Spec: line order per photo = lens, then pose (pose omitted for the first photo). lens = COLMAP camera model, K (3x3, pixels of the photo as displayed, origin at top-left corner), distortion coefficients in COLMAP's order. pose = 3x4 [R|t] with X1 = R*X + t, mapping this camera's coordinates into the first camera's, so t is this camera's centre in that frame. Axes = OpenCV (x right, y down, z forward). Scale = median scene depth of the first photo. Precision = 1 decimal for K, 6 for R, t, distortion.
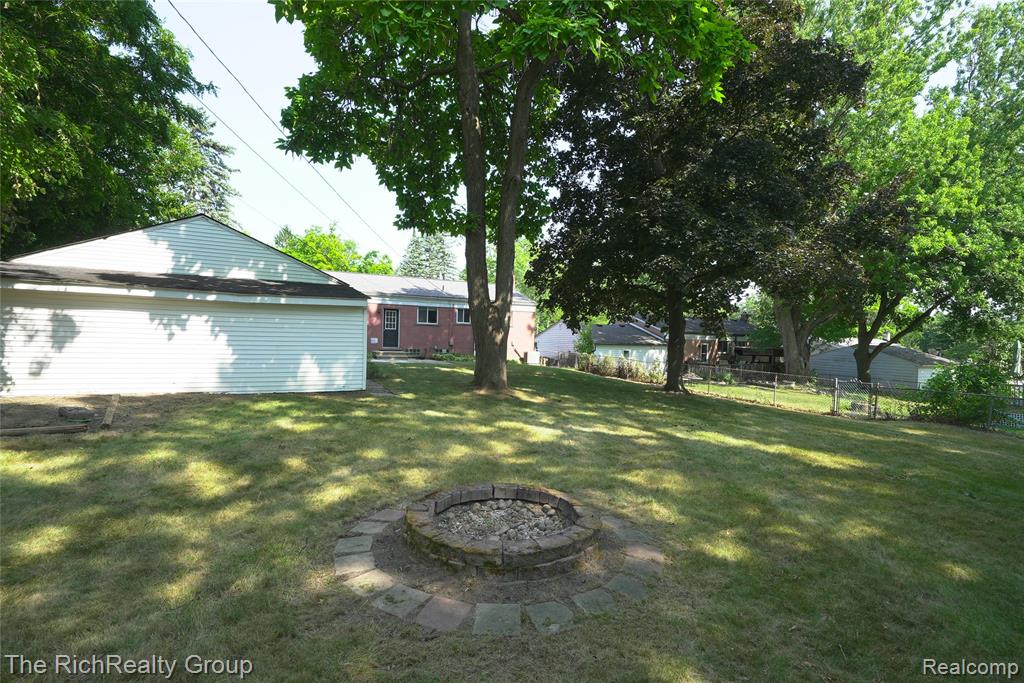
lens RADIAL K [[498.2, 0, 508.0], [0, 498.2, 344.2], [0, 0, 1]] dist [0.005110, -0.000061]
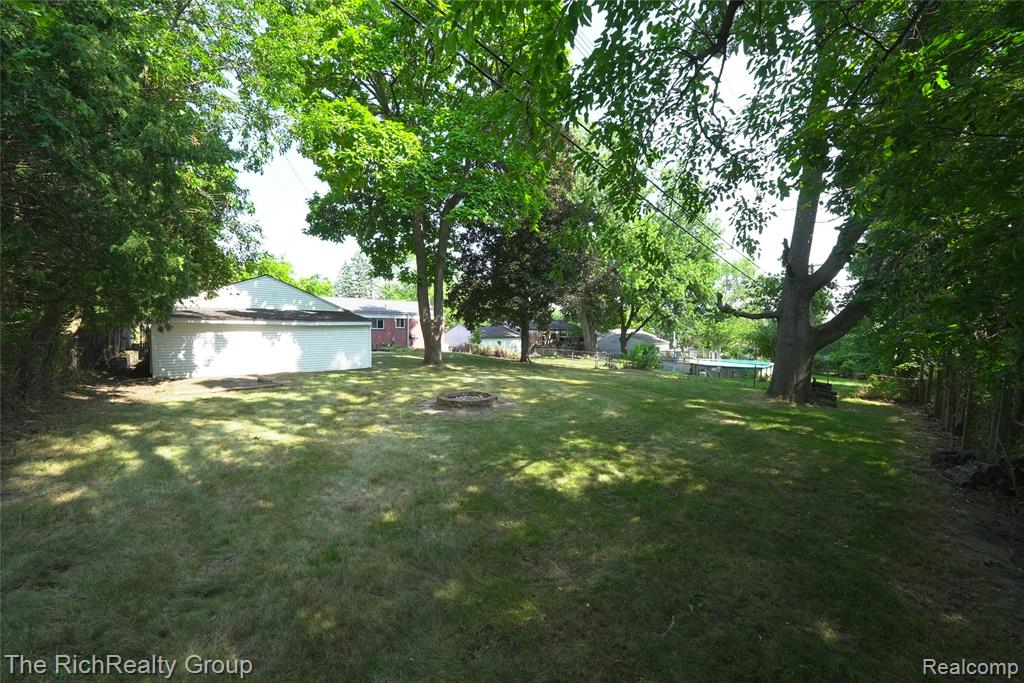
lens RADIAL K [[358.4, 0, 510.8], [0, 358.4, 340.1], [0, 0, 1]] dist [-0.001893, -0.000031]
pose [[0.963562, -0.034254, 0.265282, -0.090819], [0.031641, 0.999400, 0.014121, -0.012799], [-0.265607, -0.005212, 0.964067, -0.346842]]
